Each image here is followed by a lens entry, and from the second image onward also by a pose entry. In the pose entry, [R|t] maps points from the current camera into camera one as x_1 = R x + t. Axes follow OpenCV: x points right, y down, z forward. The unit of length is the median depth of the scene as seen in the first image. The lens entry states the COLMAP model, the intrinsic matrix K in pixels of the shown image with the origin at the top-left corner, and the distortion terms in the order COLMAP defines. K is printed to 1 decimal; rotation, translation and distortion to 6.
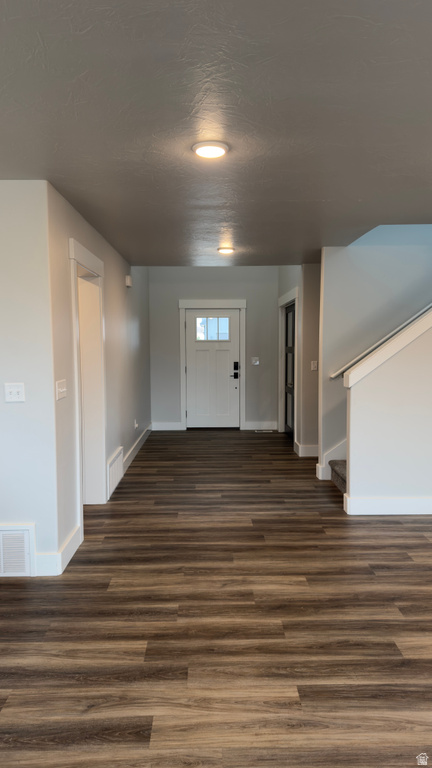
lens RADIAL K [[542.7, 0, 216.0], [0, 542.7, 384.0], [0, 0, 1]] dist [0.031603, -0.037433]
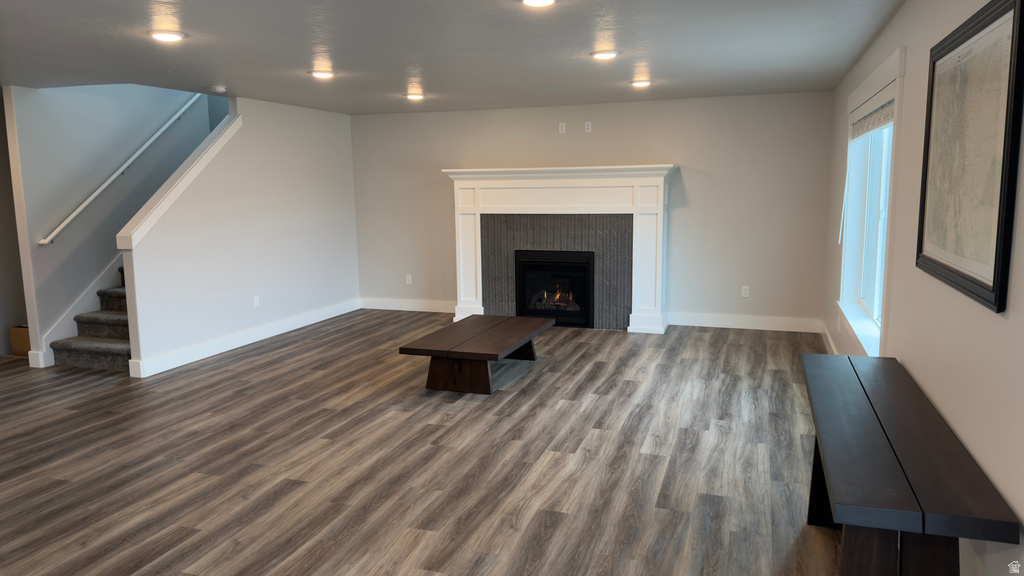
lens RADIAL K [[706.7, 0, 512.0], [0, 706.7, 288.0], [0, 0, 1]] dist [0.141738, -0.212724]
pose [[0.338902, -0.136601, 0.930852, -1.128013], [0.085364, 0.989787, 0.114171, -0.023092], [-0.936941, 0.040768, 0.347102, -0.143044]]
